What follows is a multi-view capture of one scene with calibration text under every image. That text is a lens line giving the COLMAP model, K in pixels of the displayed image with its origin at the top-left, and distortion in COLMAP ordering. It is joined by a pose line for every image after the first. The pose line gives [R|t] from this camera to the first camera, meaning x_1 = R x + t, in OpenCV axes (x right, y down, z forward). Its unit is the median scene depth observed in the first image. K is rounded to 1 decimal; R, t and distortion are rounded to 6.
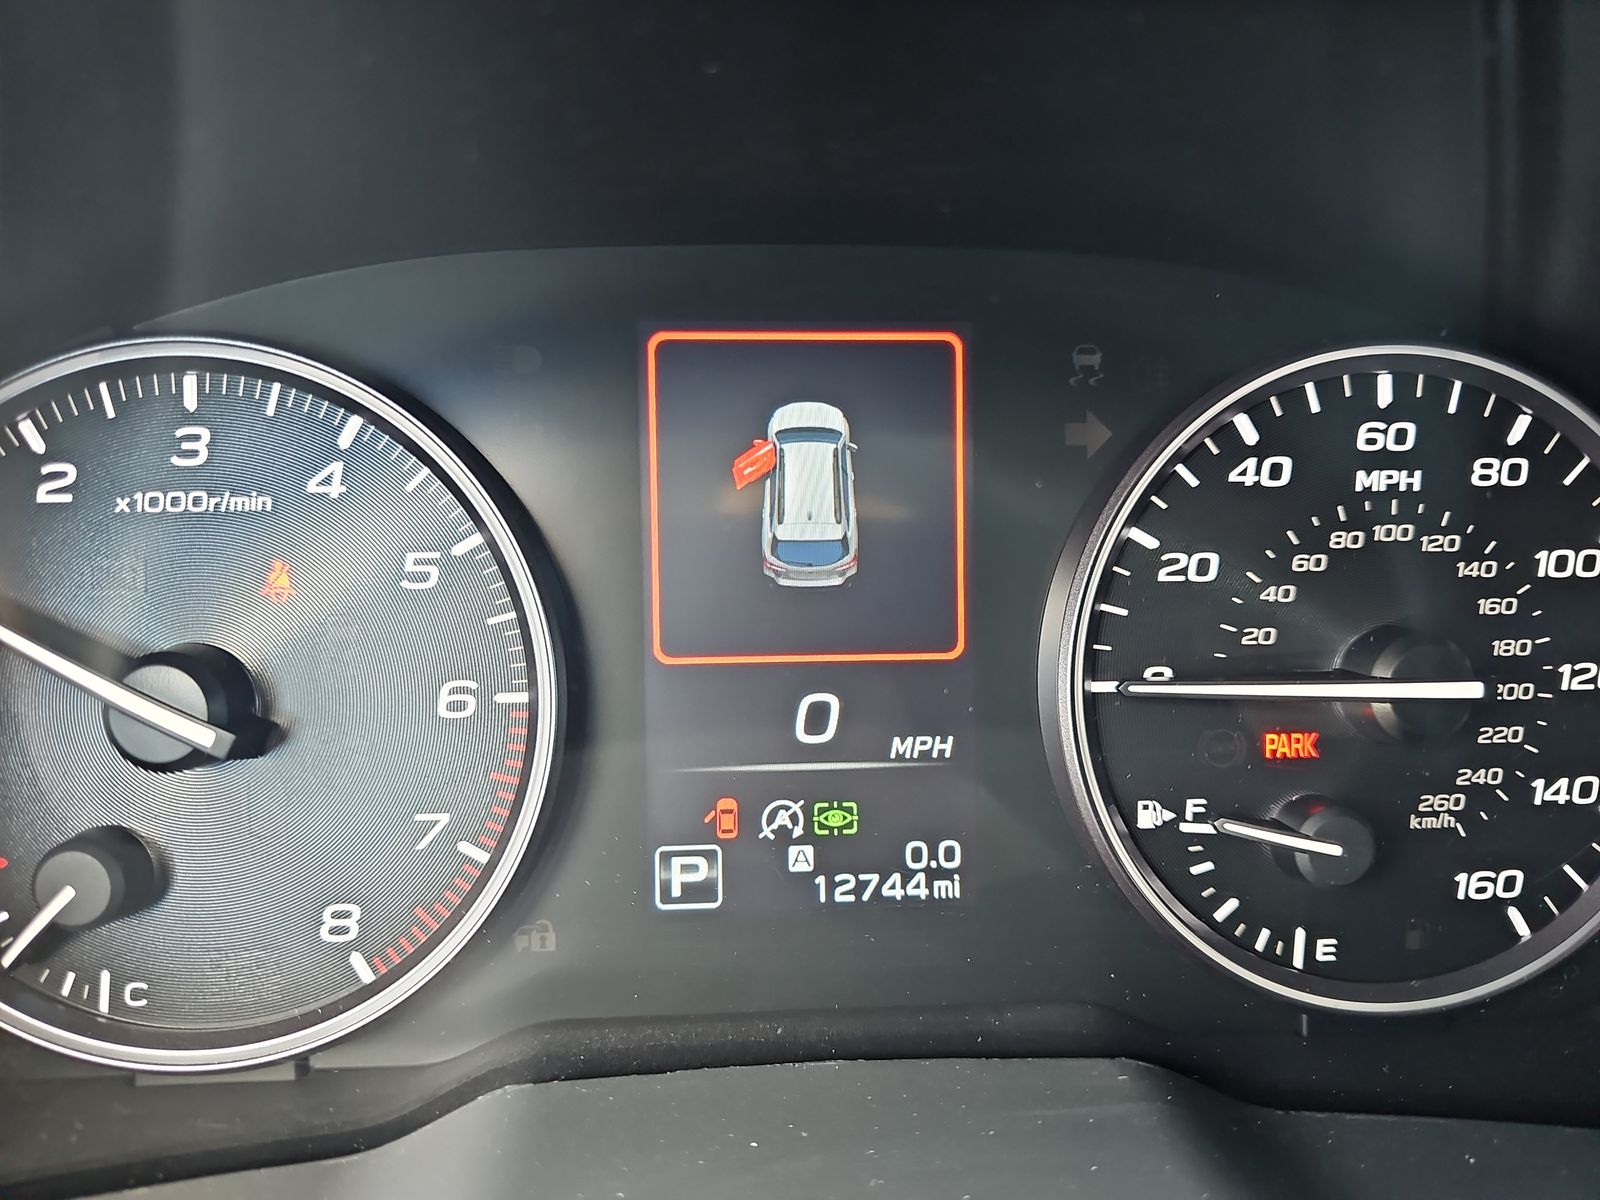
lens RADIAL K [[1075.8, 0, 799.4], [0, 1075.8, 599.0], [0, 0, 1]] dist [0.000780, 0.000192]
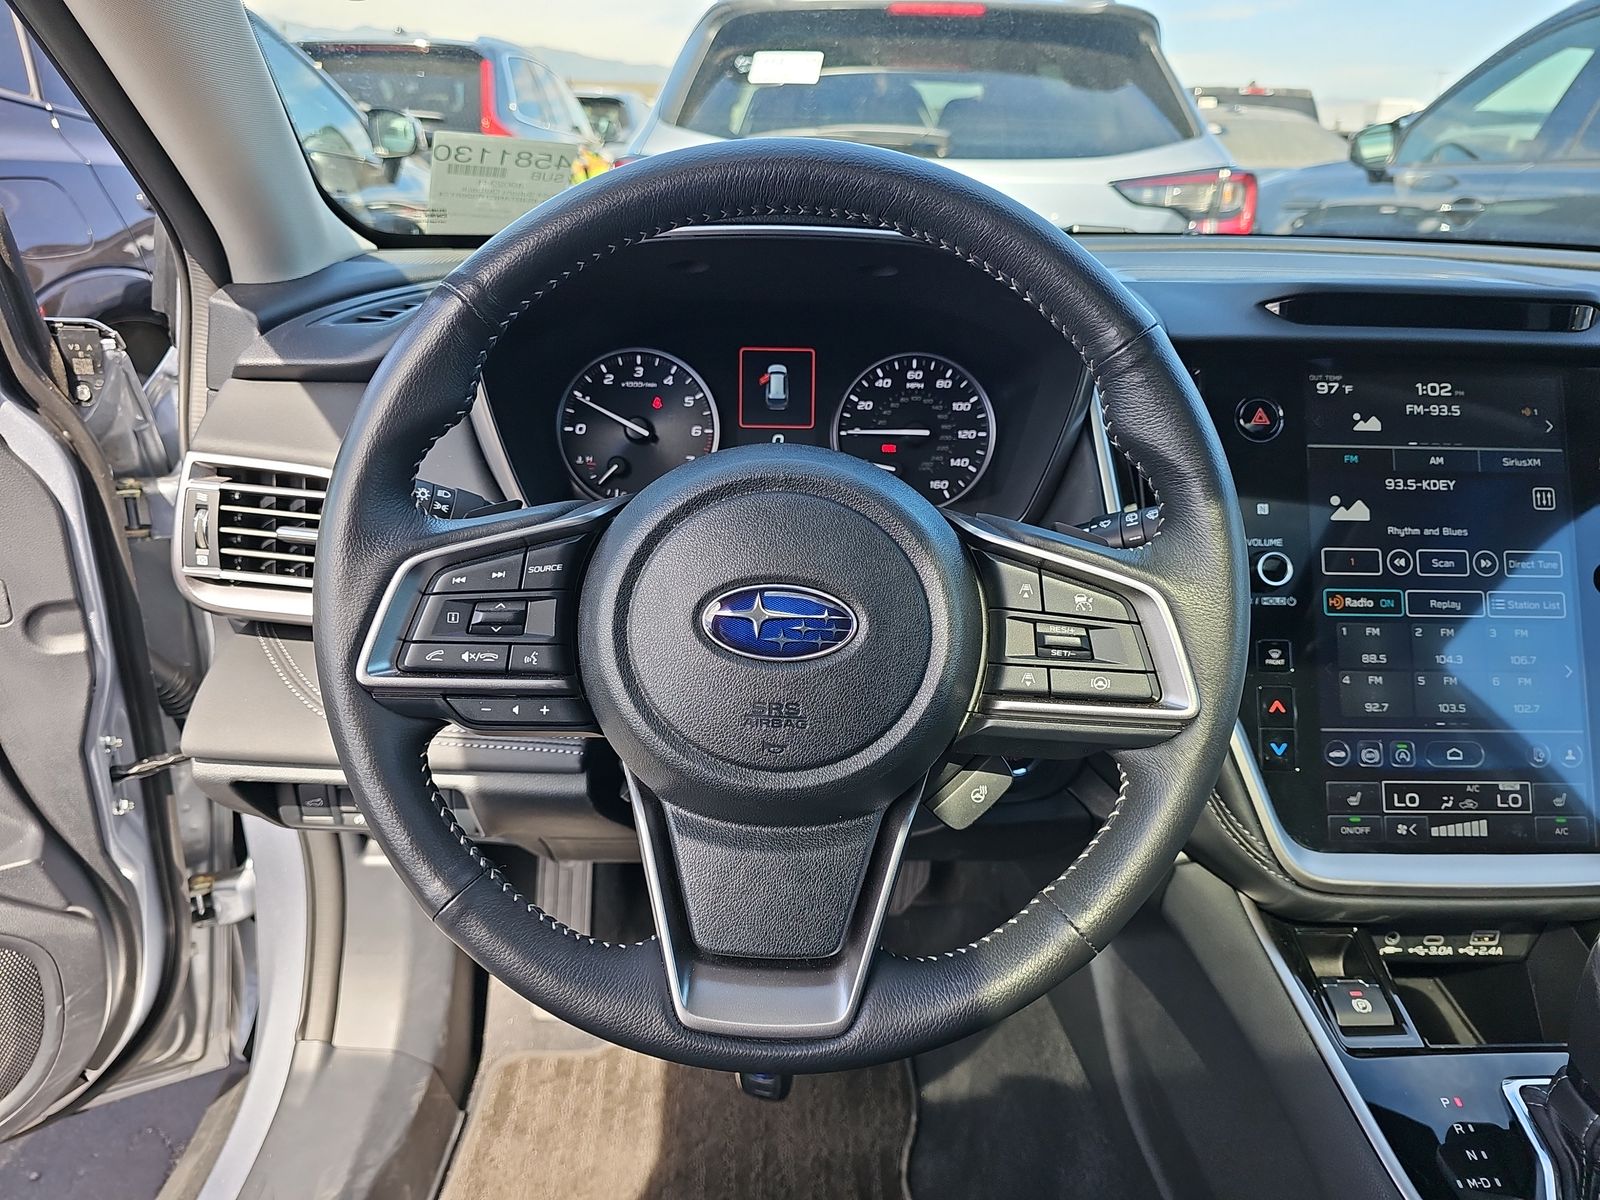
lens RADIAL K [[1075.8, 0, 800.6], [0, 1075.8, 598.6], [0, 0, 1]] dist [0.000780, 0.000192]
pose [[0.999108, 0.031723, -0.027878, 0.248479], [-0.026687, 0.985864, 0.165411, 0.028122], [0.032732, -0.164519, 0.985831, -3.363120]]
